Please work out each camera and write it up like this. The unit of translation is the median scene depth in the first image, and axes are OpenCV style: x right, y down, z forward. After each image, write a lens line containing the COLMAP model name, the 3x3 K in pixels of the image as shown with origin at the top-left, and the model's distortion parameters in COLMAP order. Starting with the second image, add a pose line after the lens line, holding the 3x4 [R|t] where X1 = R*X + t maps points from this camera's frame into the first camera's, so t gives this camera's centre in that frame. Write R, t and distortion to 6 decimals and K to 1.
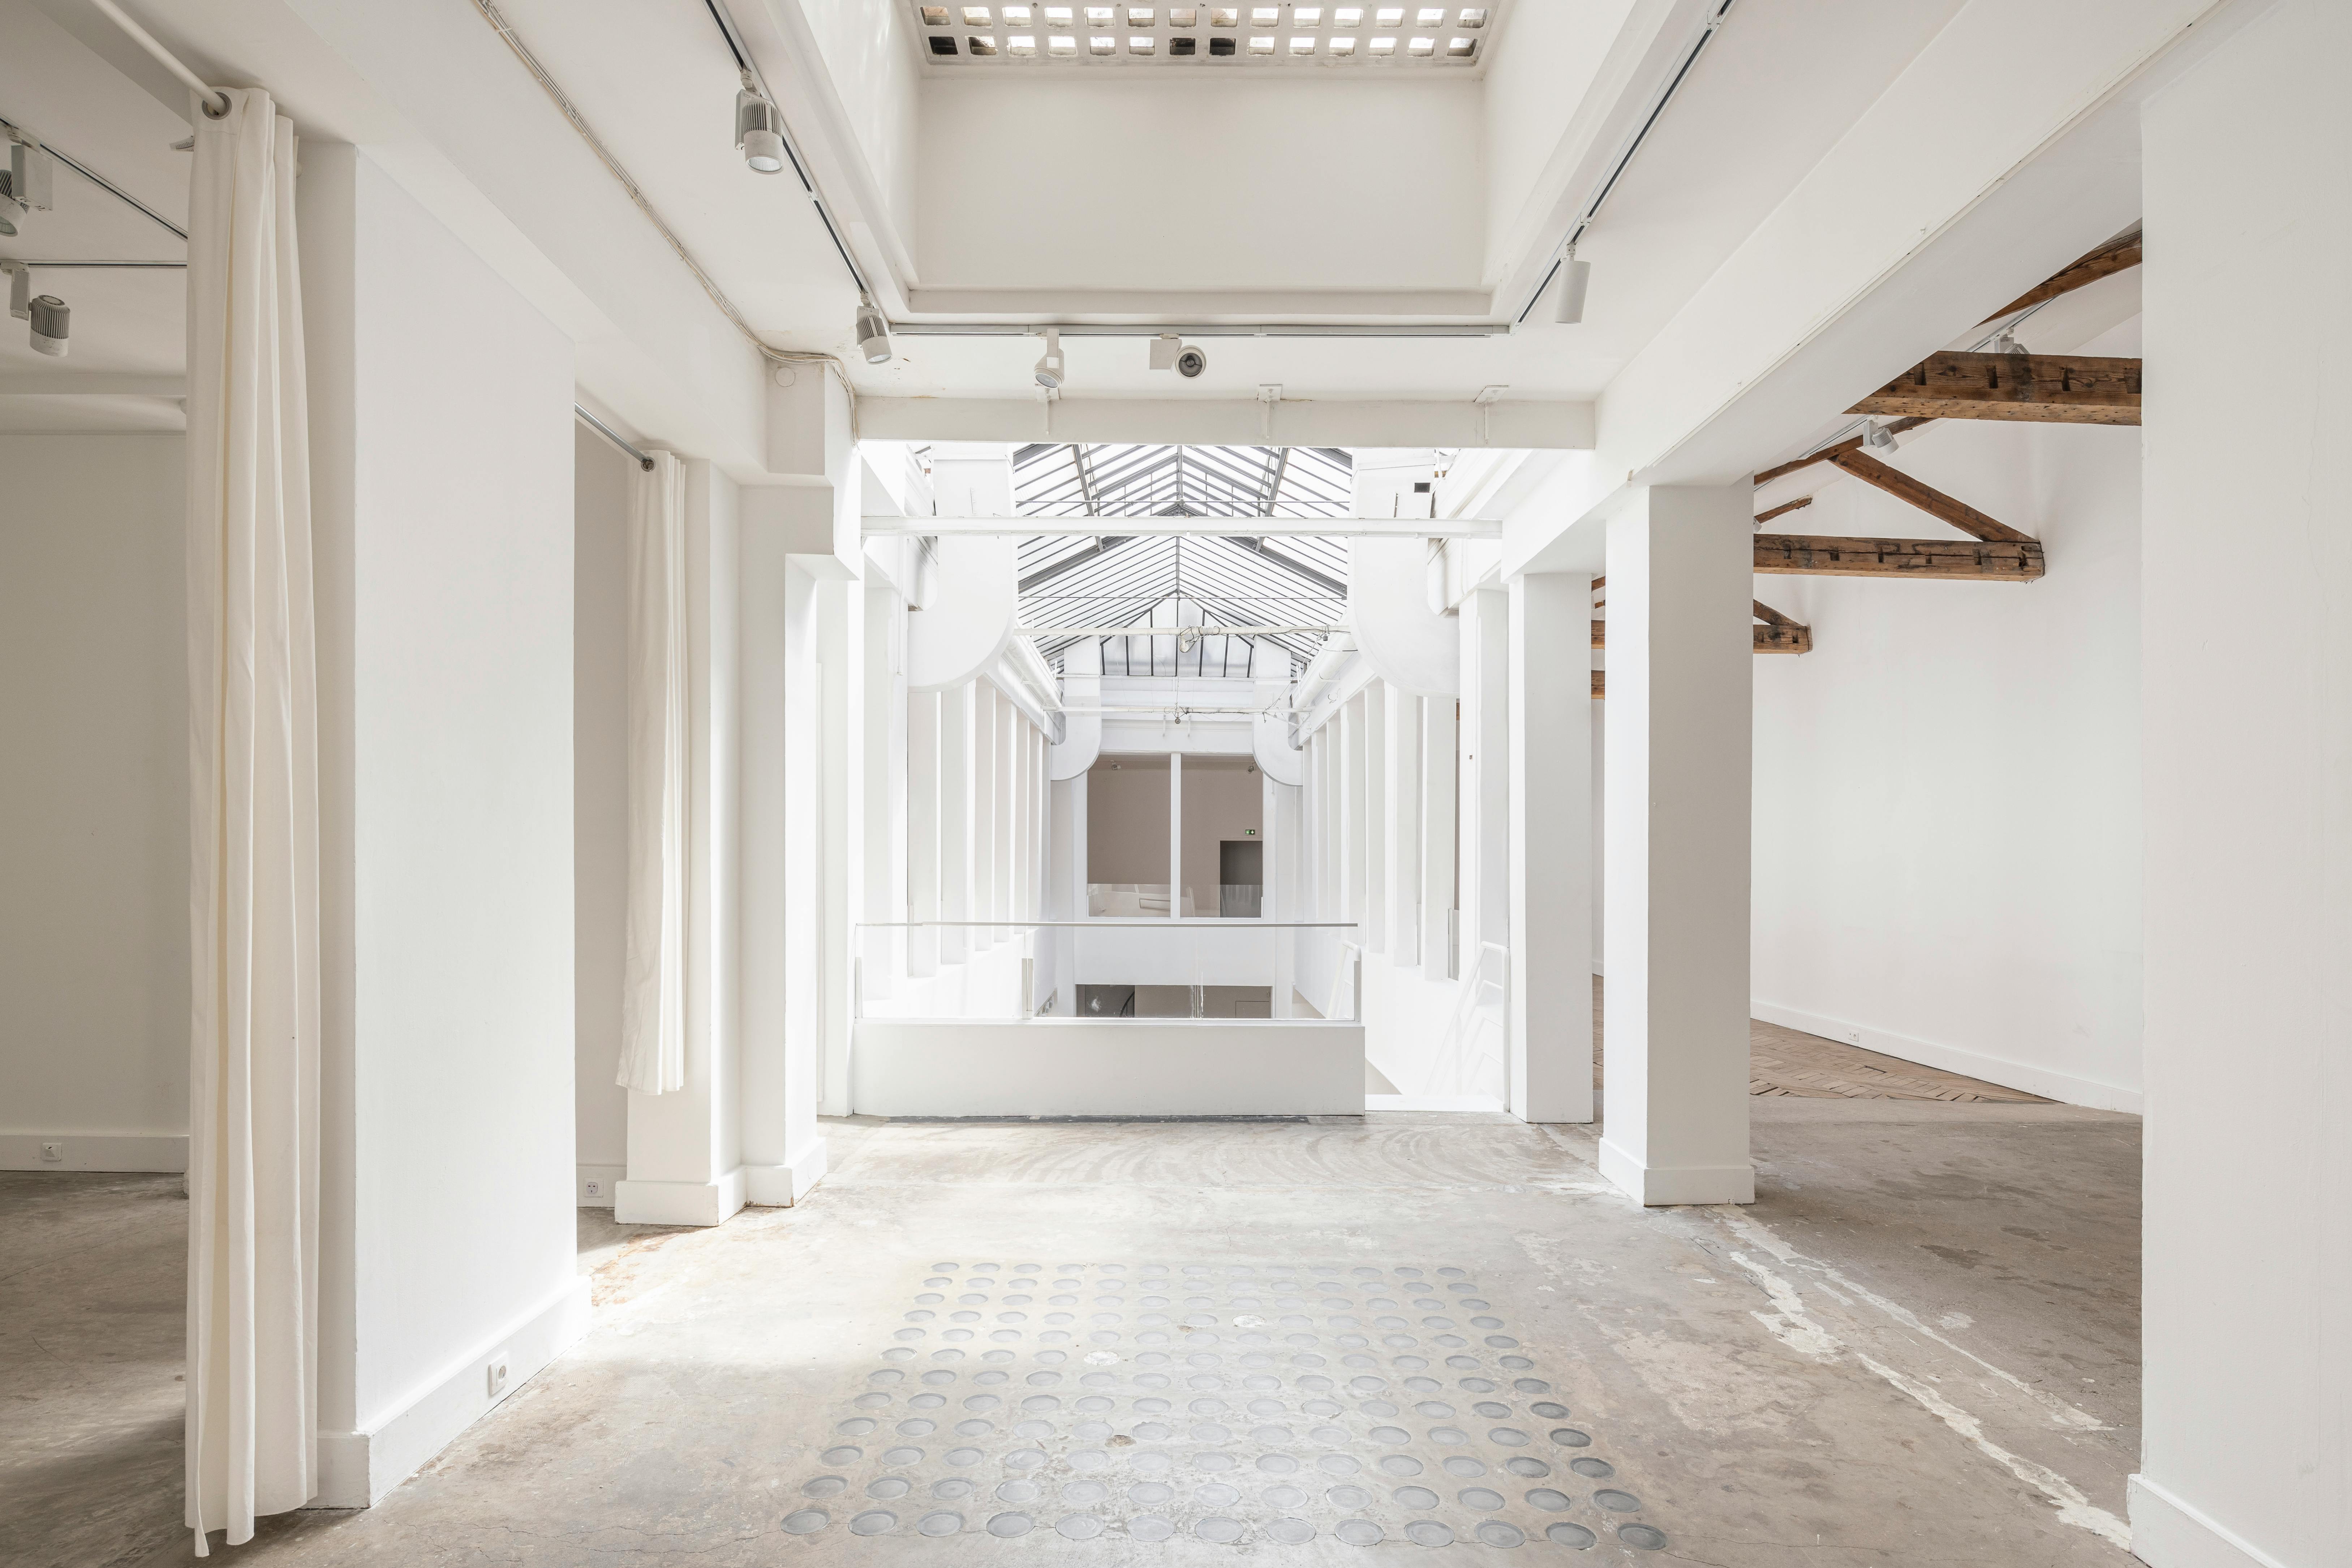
lens RADIAL K [[1148.6, 0, 1181.3], [0, 1148.6, 864.1], [0, 0, 1]] dist [-0.001264, -0.000423]
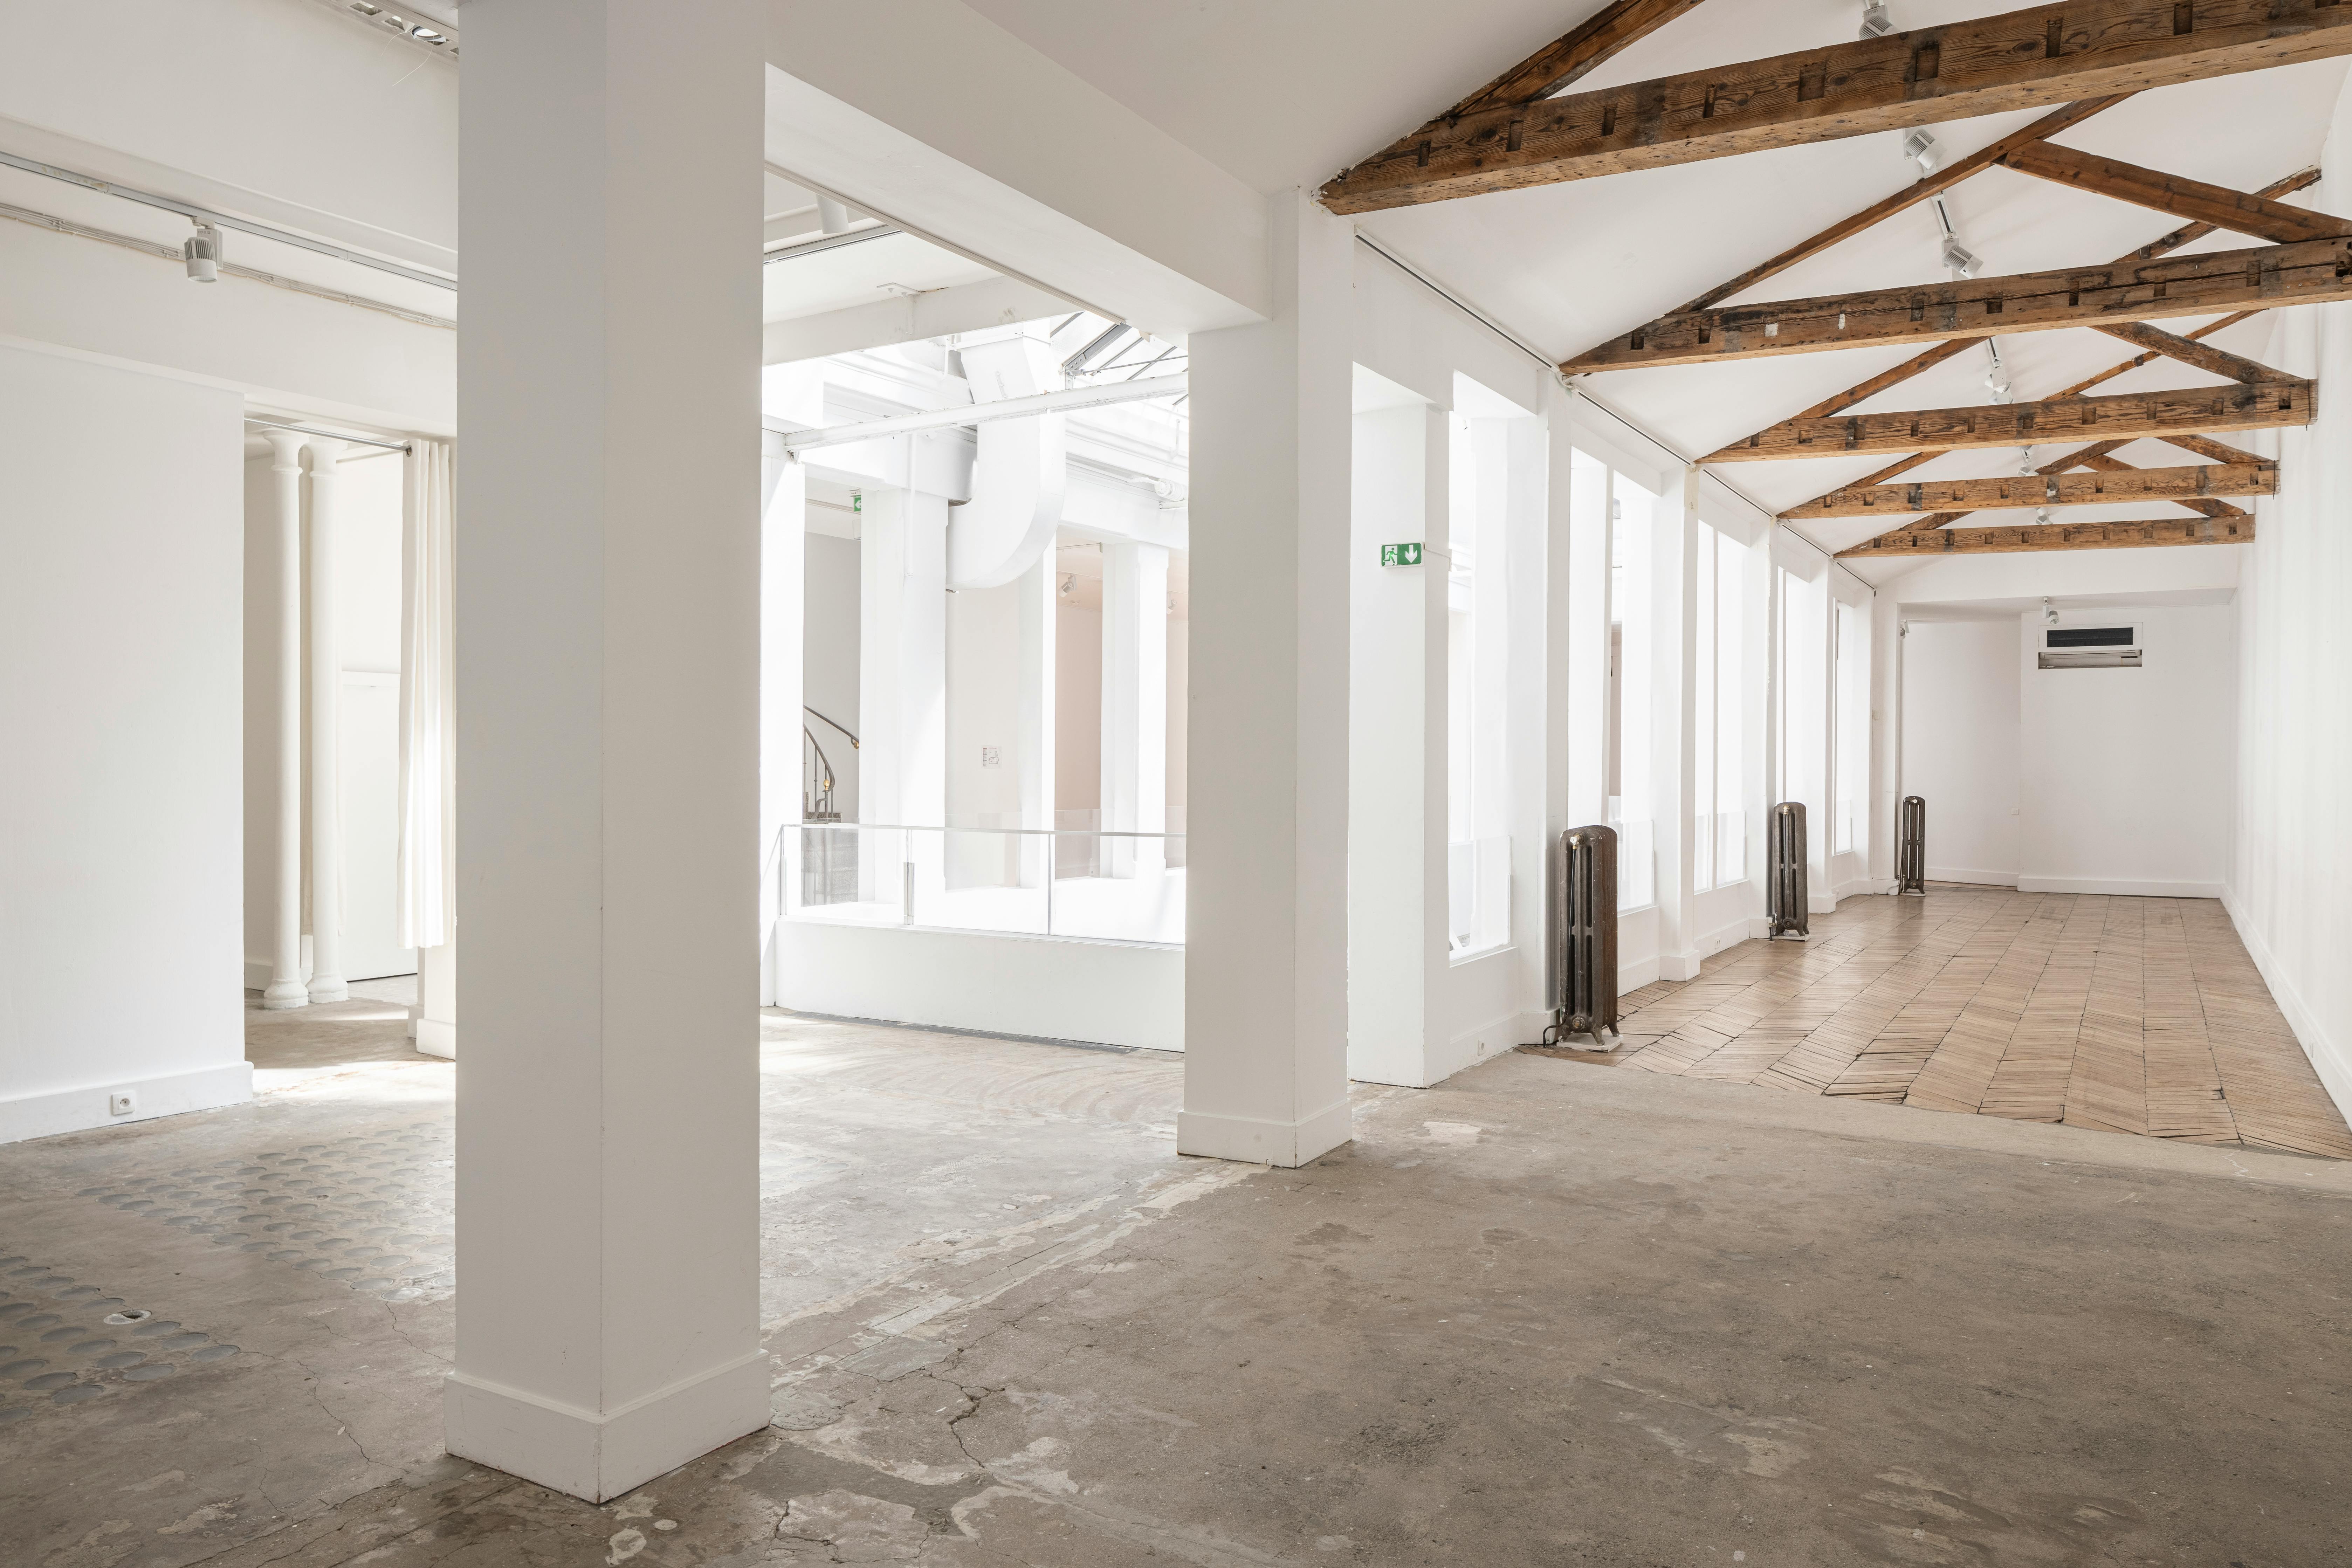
lens RADIAL K [[1520.7, 0, 1181.4], [0, 1520.7, 773.1], [0, 0, 1]] dist [-0.009099, -0.002956]
pose [[0.860340, 0.000579, -0.509720, 0.963998], [0.000109, 0.999999, 0.001319, 0.003671], [0.509720, -0.001190, 0.860339, -0.002188]]
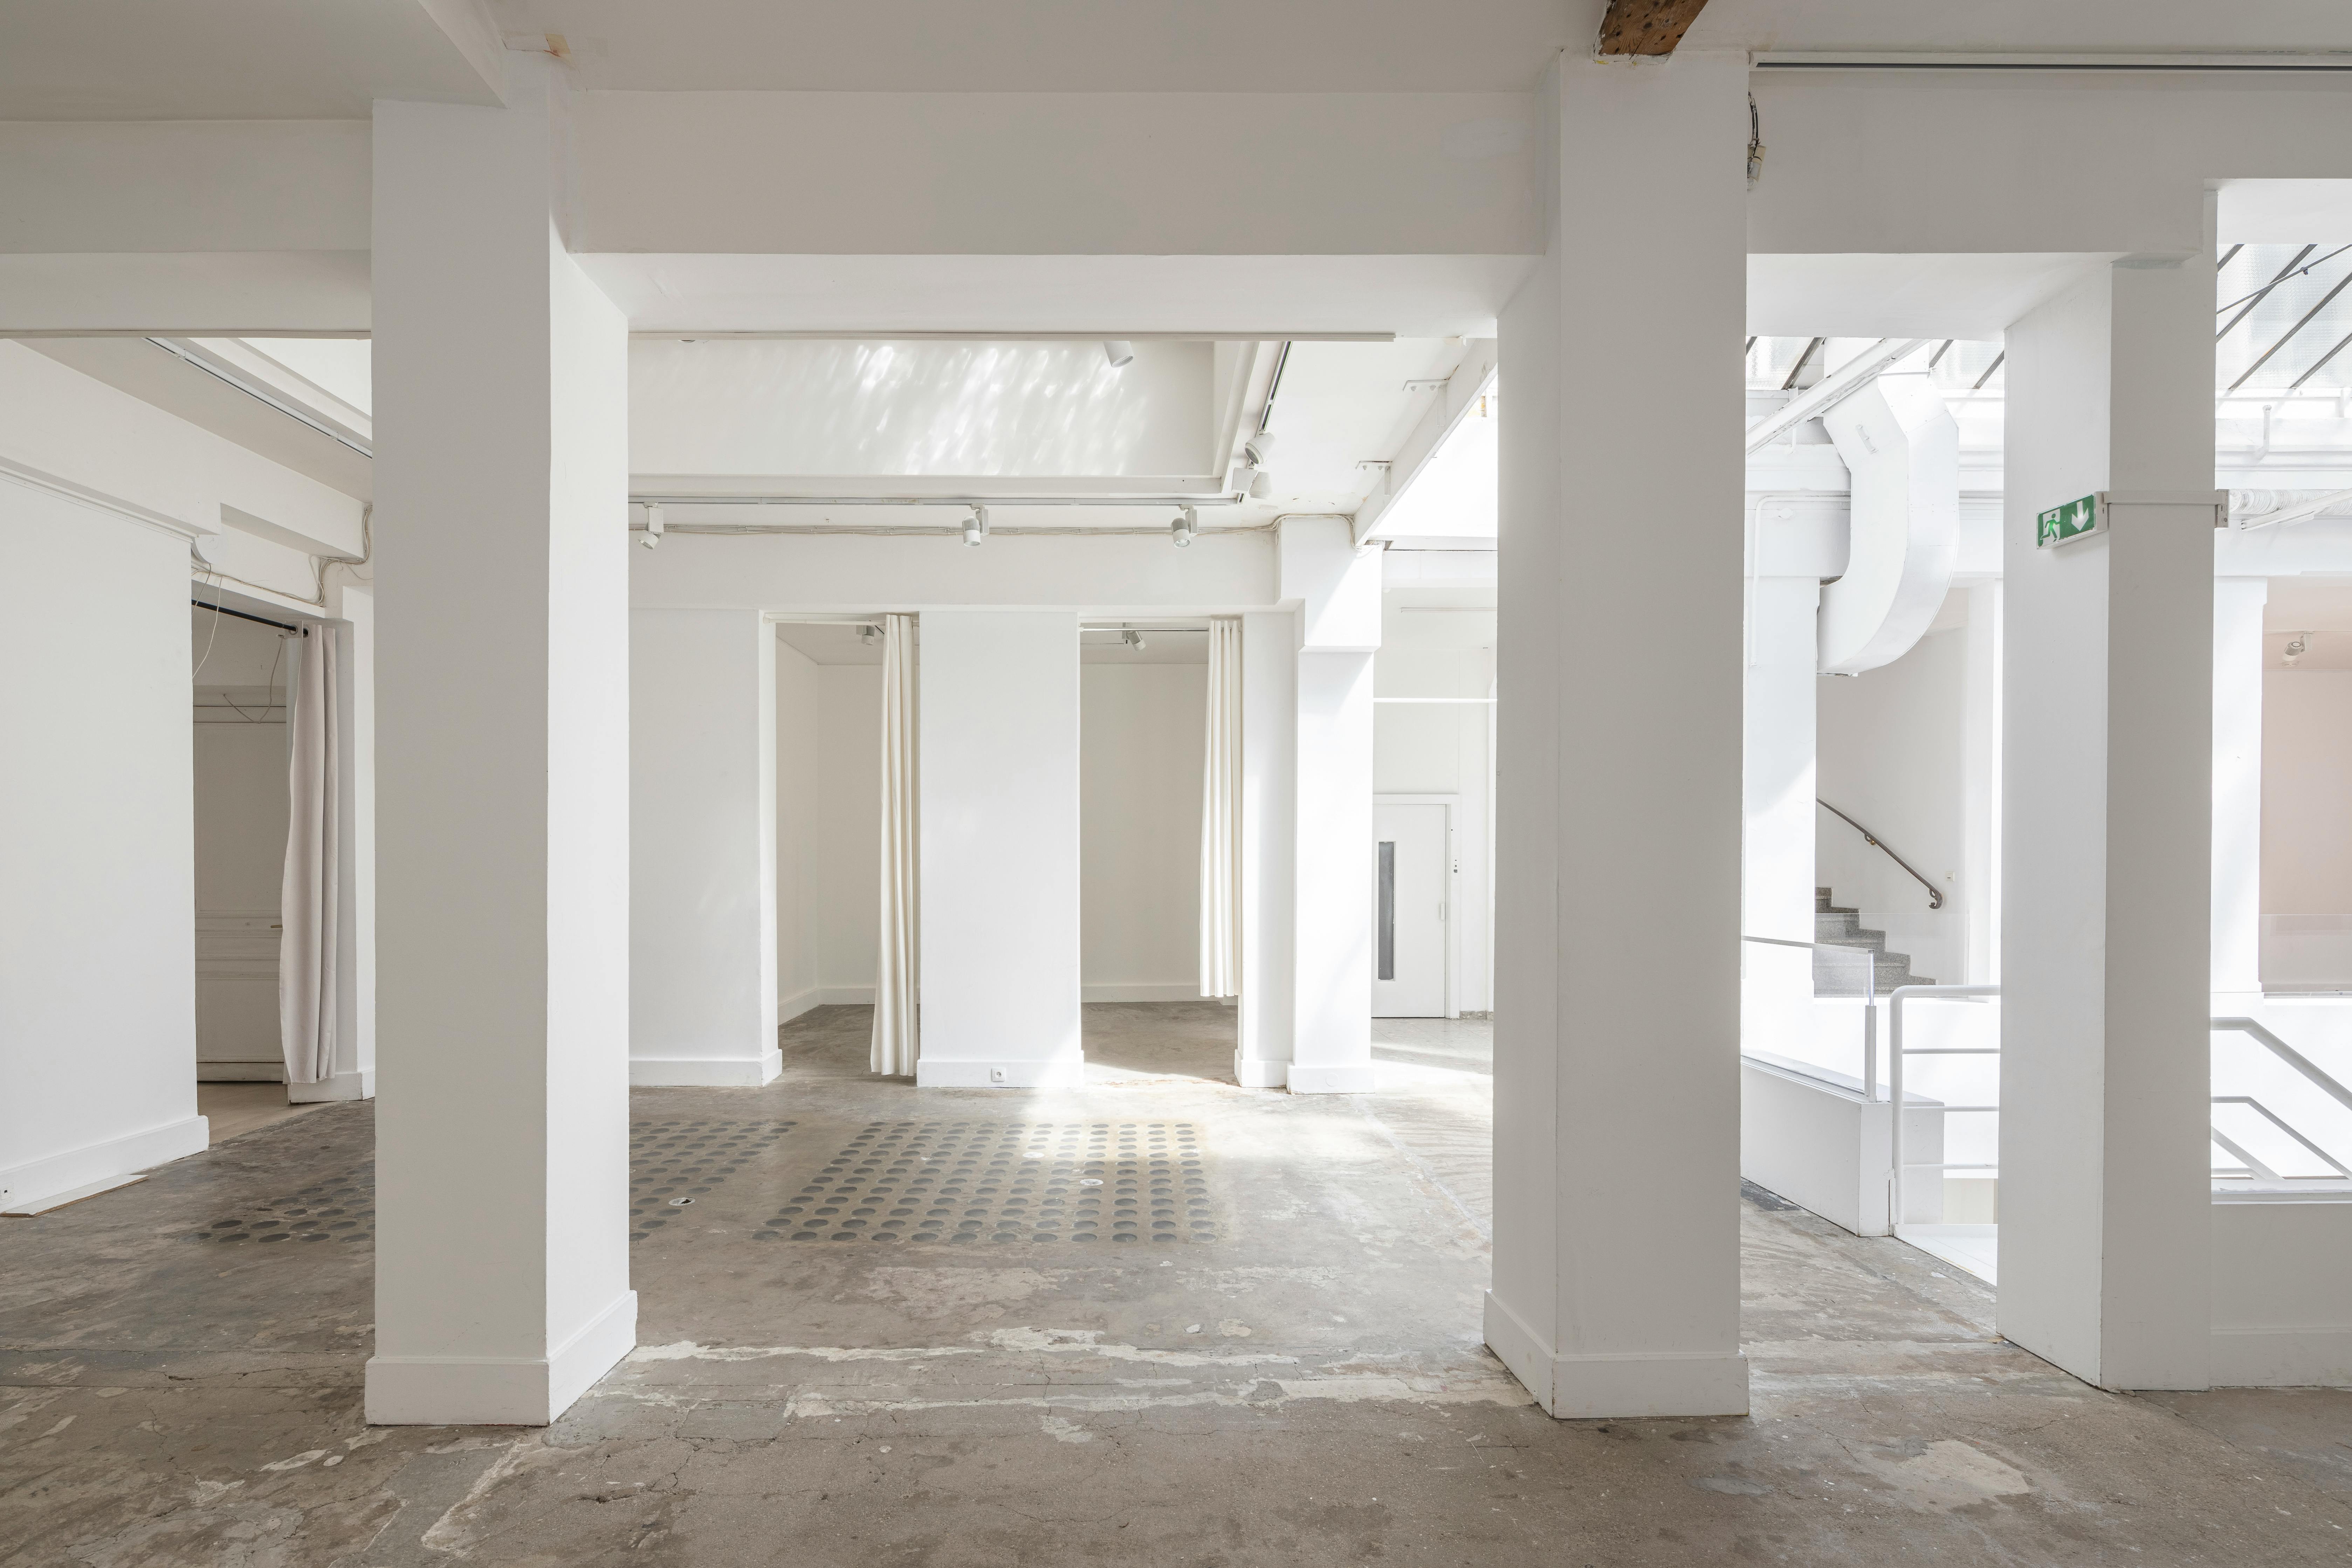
lens RADIAL K [[1148.5, 0, 1181.3], [0, 1148.5, 864.1], [0, 0, 1]] dist [-0.001264, -0.000423]
pose [[0.046667, -0.000368, -0.998910, 1.058153], [-0.008203, 0.999966, -0.000752, 0.006274], [0.998877, 0.008229, 0.046662, 0.750137]]
